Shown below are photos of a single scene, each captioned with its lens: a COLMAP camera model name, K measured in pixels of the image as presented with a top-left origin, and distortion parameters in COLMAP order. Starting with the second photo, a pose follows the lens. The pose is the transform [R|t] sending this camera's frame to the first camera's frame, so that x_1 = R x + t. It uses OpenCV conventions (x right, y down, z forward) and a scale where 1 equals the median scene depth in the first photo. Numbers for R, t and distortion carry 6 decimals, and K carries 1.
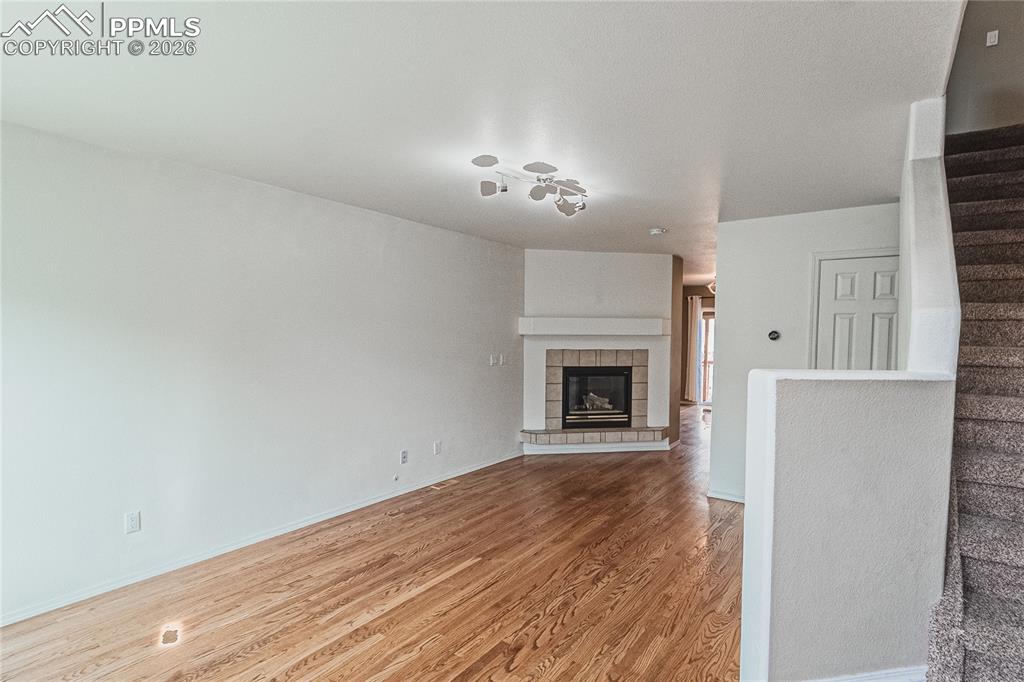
lens RADIAL K [[513.4, 0, 512.0], [0, 513.4, 341.0], [0, 0, 1]] dist [0.000259, 0.000188]
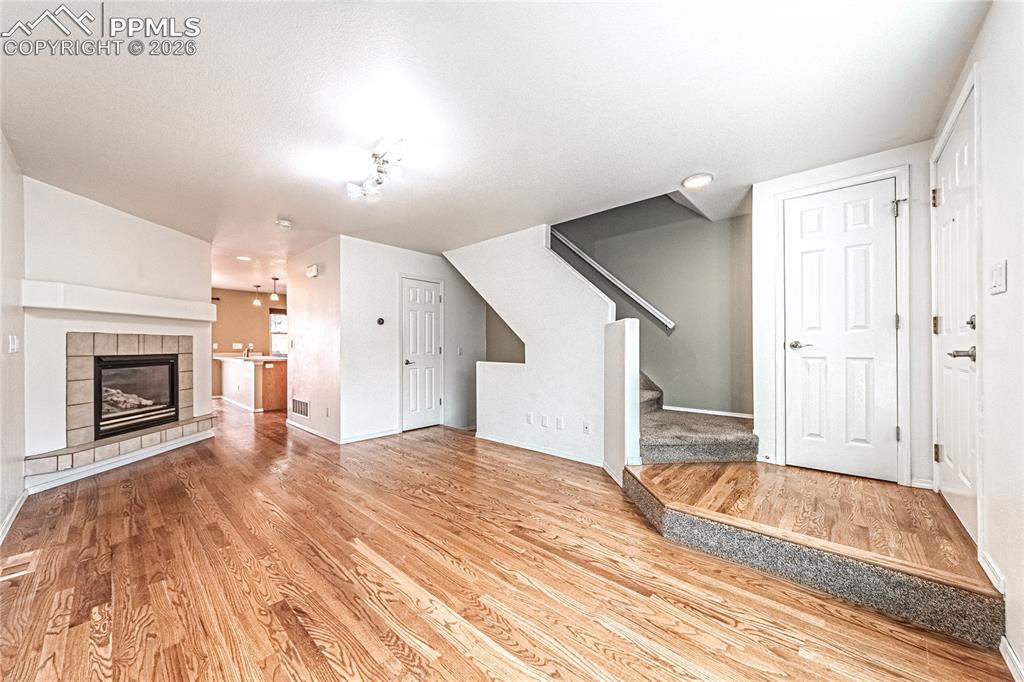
lens RADIAL K [[368.2, 0, 520.2], [0, 368.2, 345.7], [0, 0, 1]] dist [0.000916, 0.000286]
pose [[0.108049, -0.007481, 0.994117, -0.361750], [0.016763, 0.999843, 0.005702, 0.042580], [-0.994004, 0.016048, 0.108157, 0.334745]]
